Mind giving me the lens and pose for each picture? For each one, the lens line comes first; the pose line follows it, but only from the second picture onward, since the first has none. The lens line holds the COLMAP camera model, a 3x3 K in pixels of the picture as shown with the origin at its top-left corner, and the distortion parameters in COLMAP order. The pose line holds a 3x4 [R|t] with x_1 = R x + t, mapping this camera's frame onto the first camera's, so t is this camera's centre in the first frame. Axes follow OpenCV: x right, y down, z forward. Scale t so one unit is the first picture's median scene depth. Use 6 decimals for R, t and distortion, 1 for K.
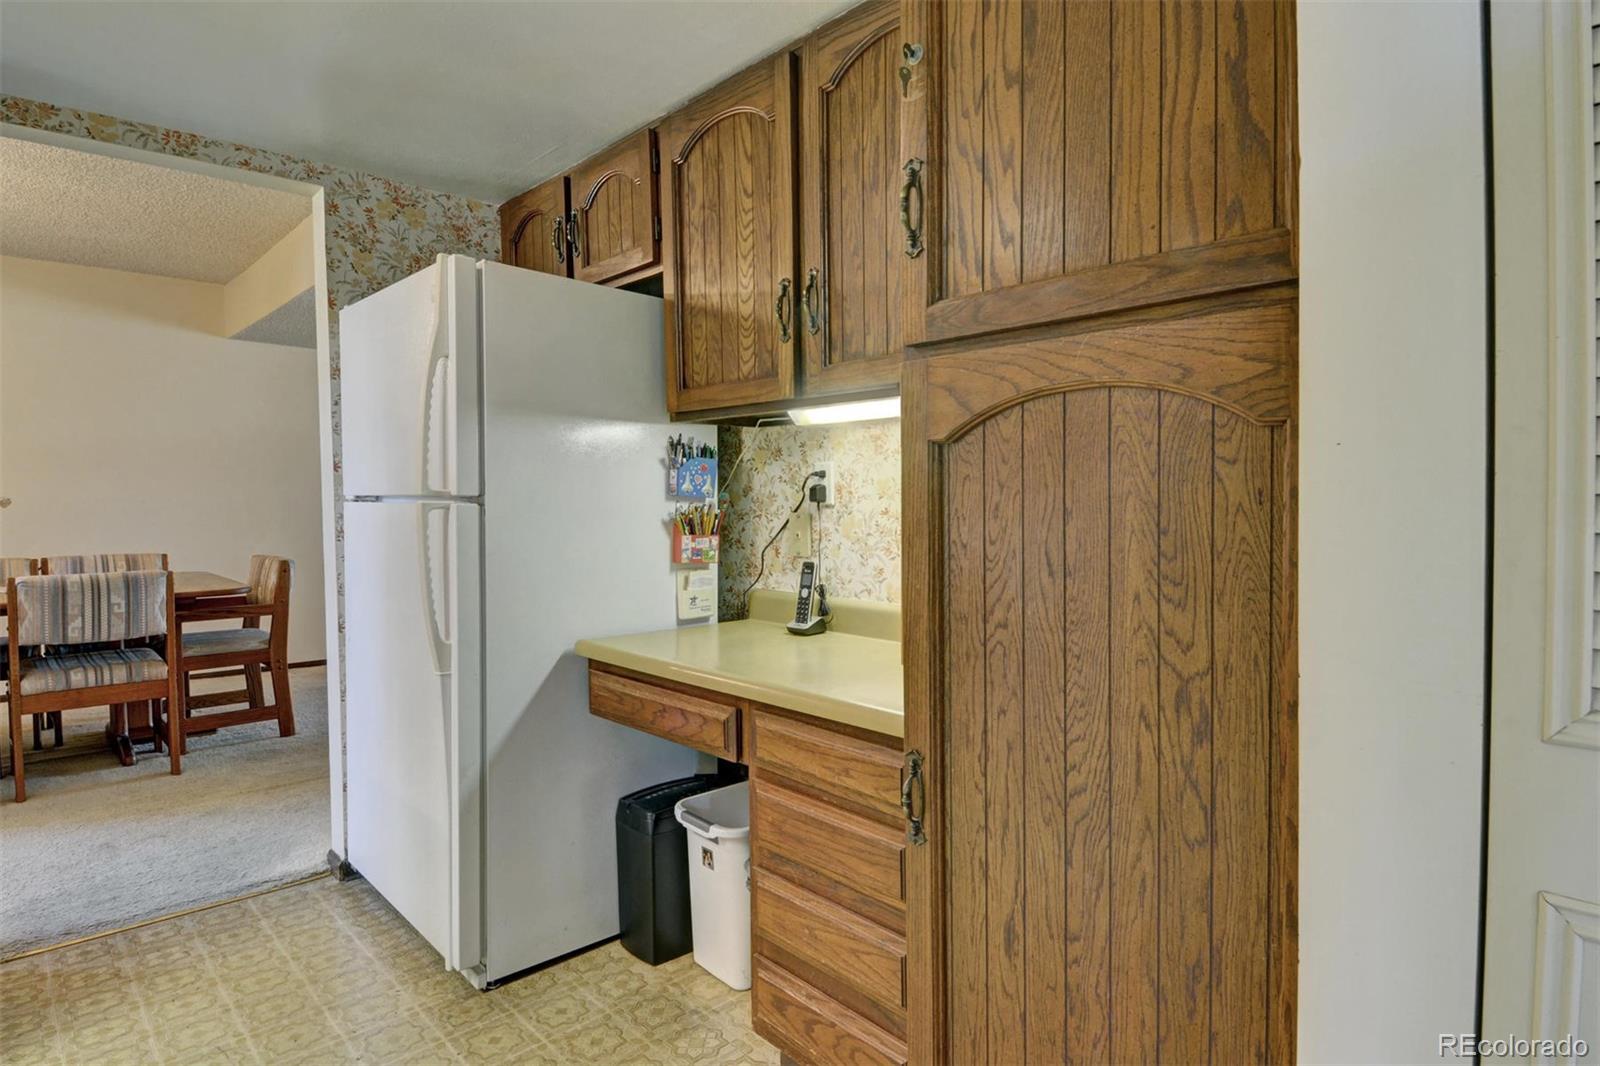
lens RADIAL K [[907.3, 0, 827.4], [0, 907.3, 509.2], [0, 0, 1]] dist [-0.002752, -0.015316]
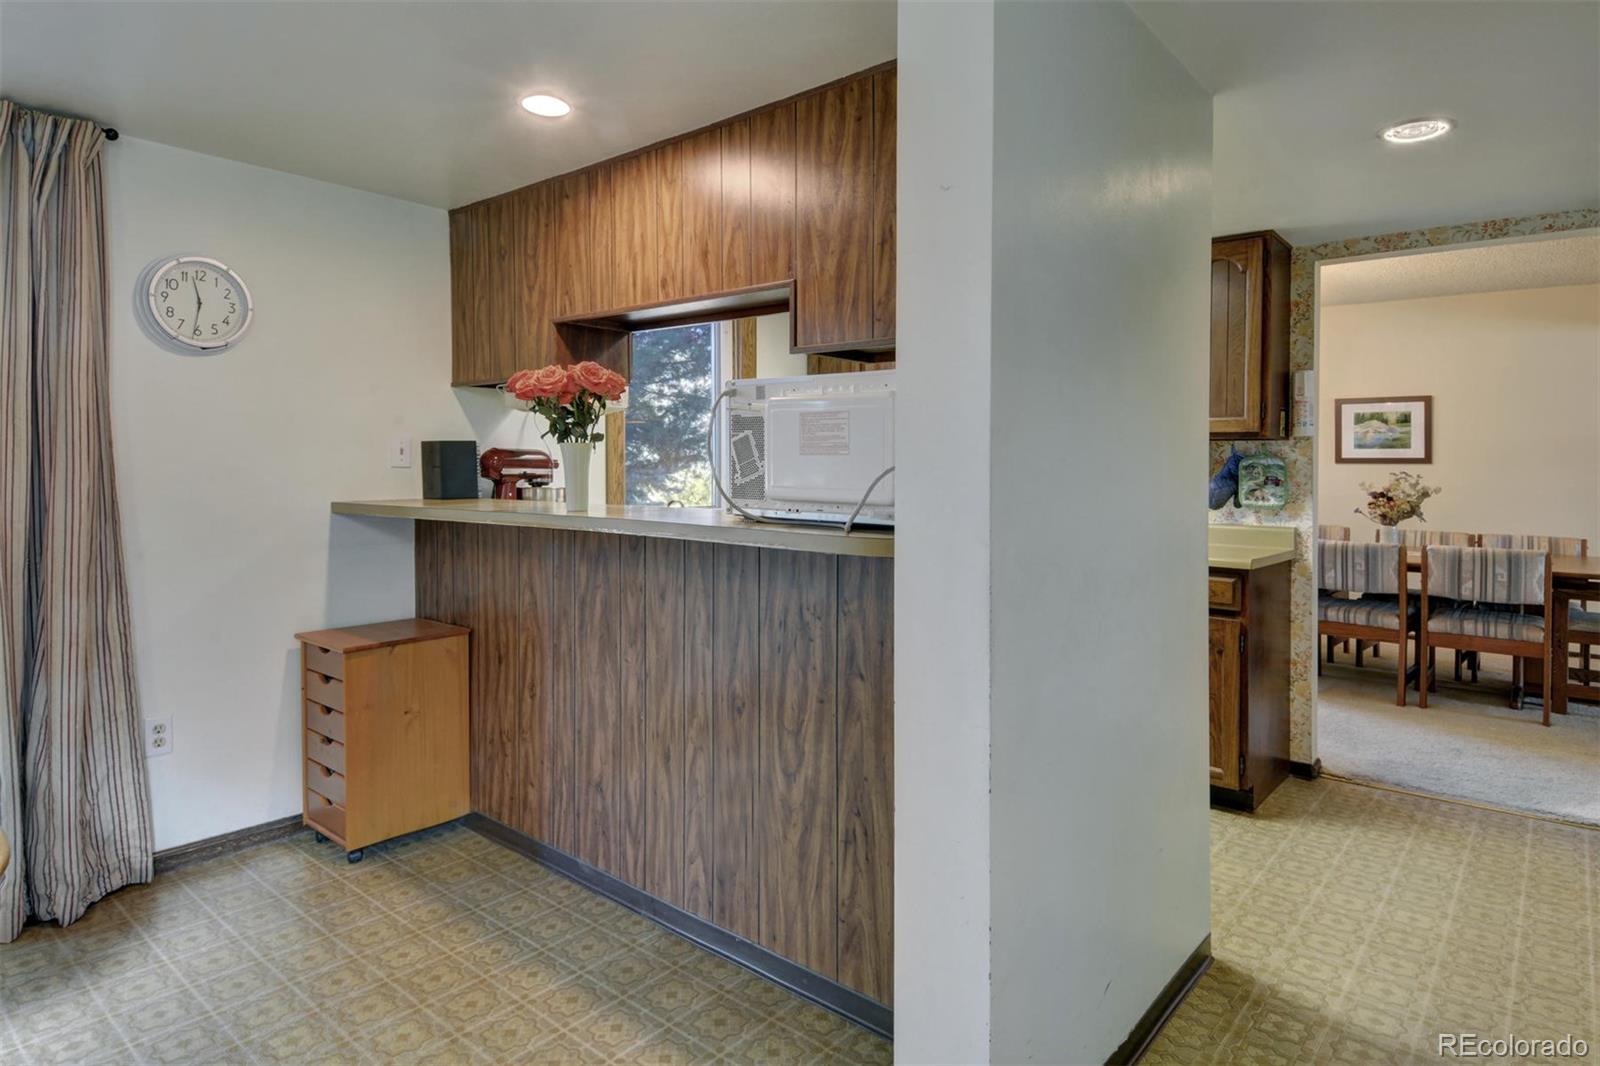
lens RADIAL K [[907.3, 0, 786.6], [0, 907.3, 478.4], [0, 0, 1]] dist [-0.002752, -0.015316]
pose [[0.097969, 0.018973, -0.995009, 0.371463], [-0.029422, 0.999436, 0.016160, -0.020005], [0.994754, 0.027692, 0.098472, -0.121288]]
